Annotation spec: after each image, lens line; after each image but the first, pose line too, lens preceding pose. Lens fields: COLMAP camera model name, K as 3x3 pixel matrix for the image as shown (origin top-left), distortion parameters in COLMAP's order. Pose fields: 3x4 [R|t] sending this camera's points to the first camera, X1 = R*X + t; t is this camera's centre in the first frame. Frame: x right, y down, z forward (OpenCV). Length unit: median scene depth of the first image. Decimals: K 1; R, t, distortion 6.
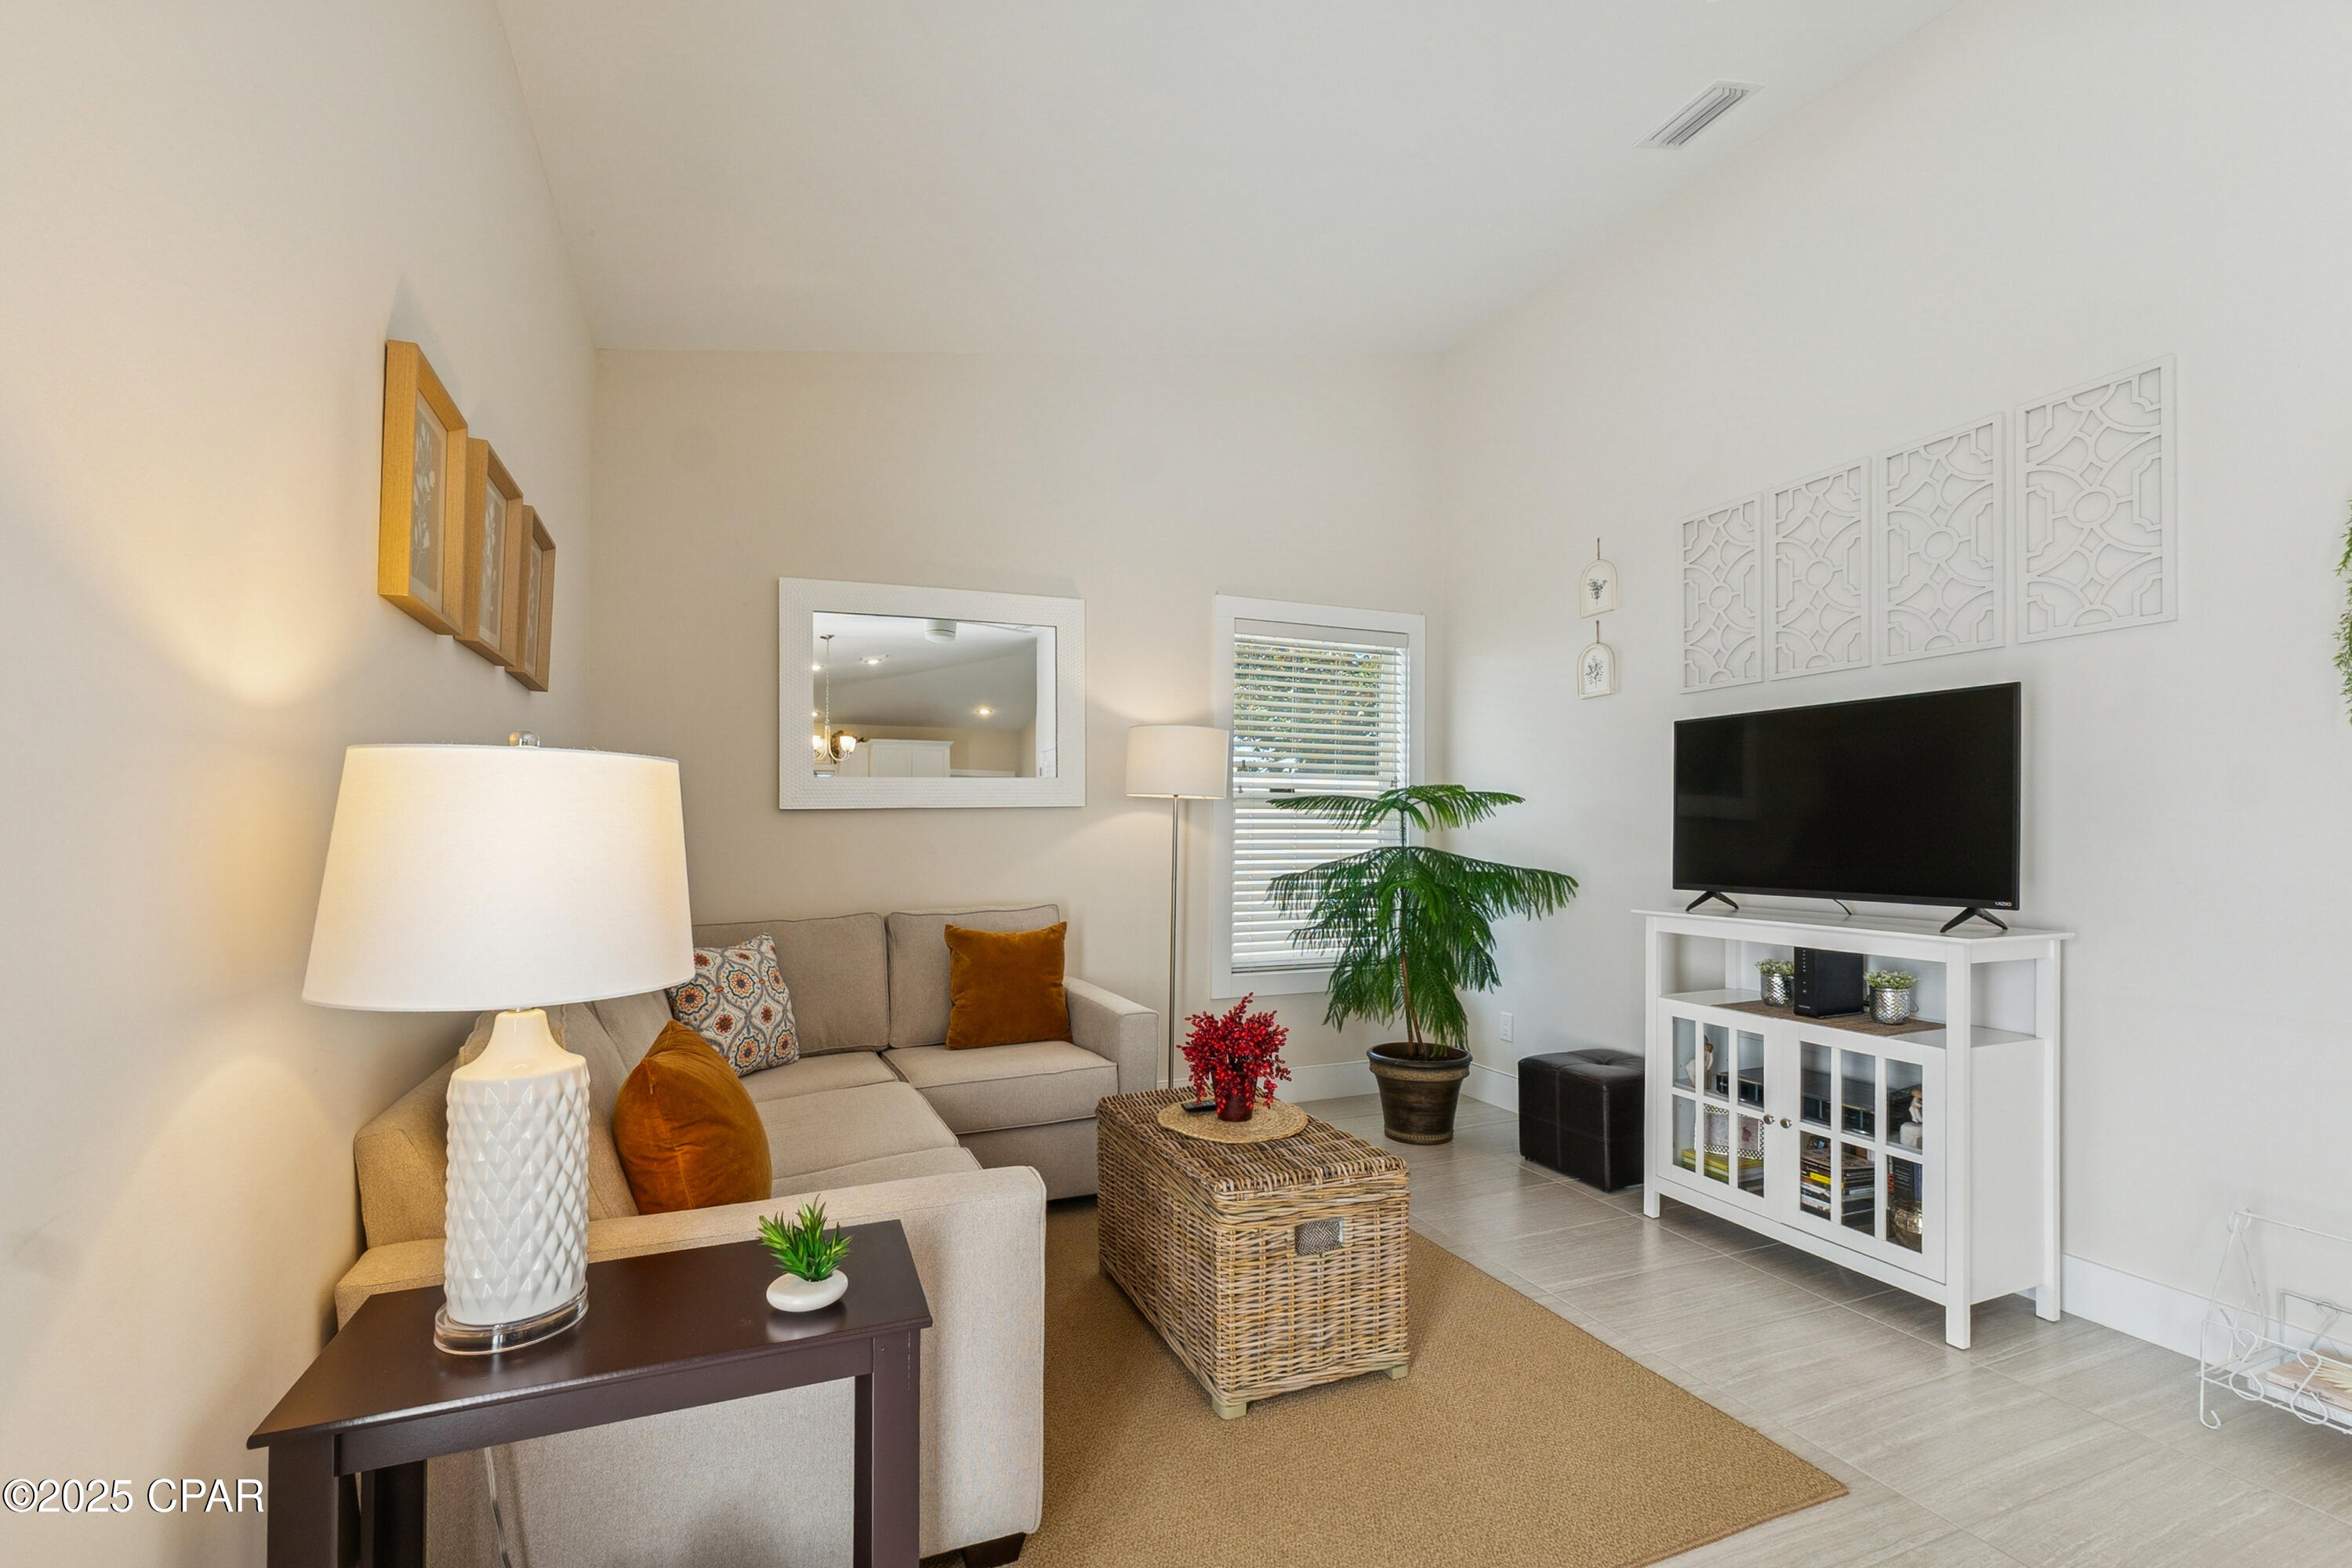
lens RADIAL K [[995.9, 0, 1169.8], [0, 995.9, 805.4], [0, 0, 1]] dist [0.004930, -0.000165]
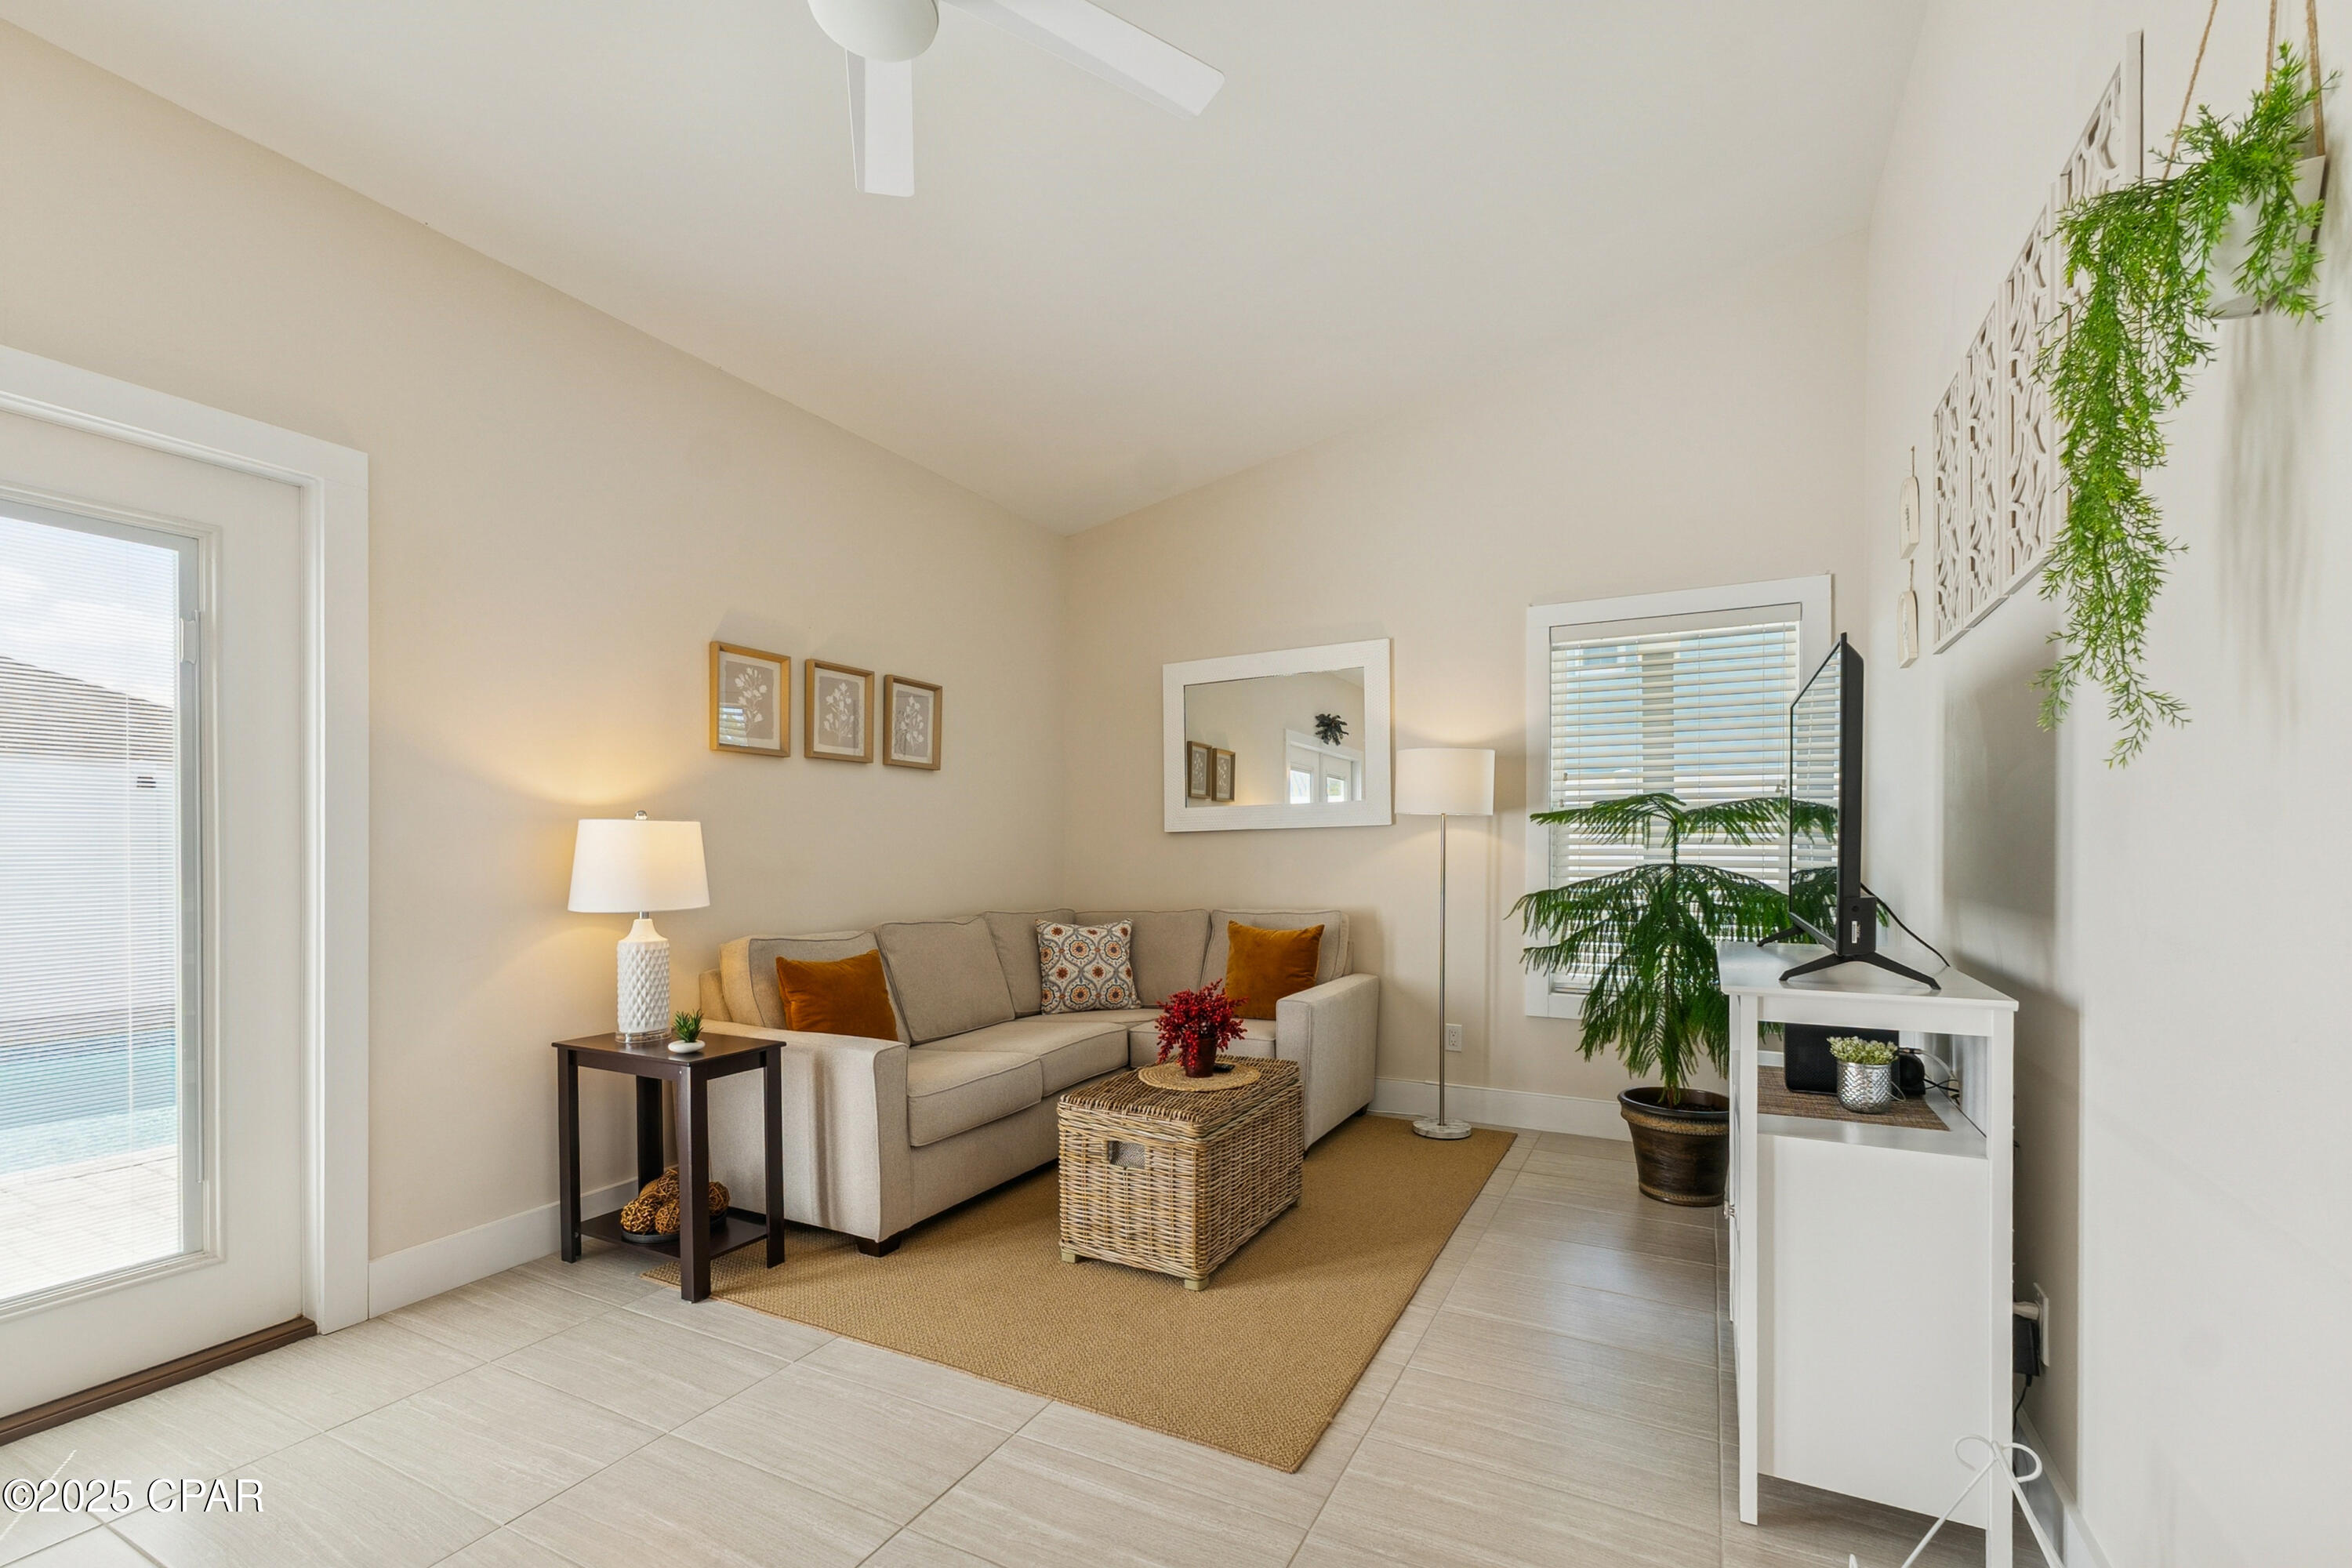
lens RADIAL K [[995.9, 0, 1129.6], [0, 995.9, 839.2], [0, 0, 1]] dist [0.004930, -0.000165]
pose [[0.645961, -0.002876, -0.763365, 0.773322], [0.017360, 0.999790, 0.010923, 0.001290], [0.763173, -0.020308, 0.645875, 0.108163]]
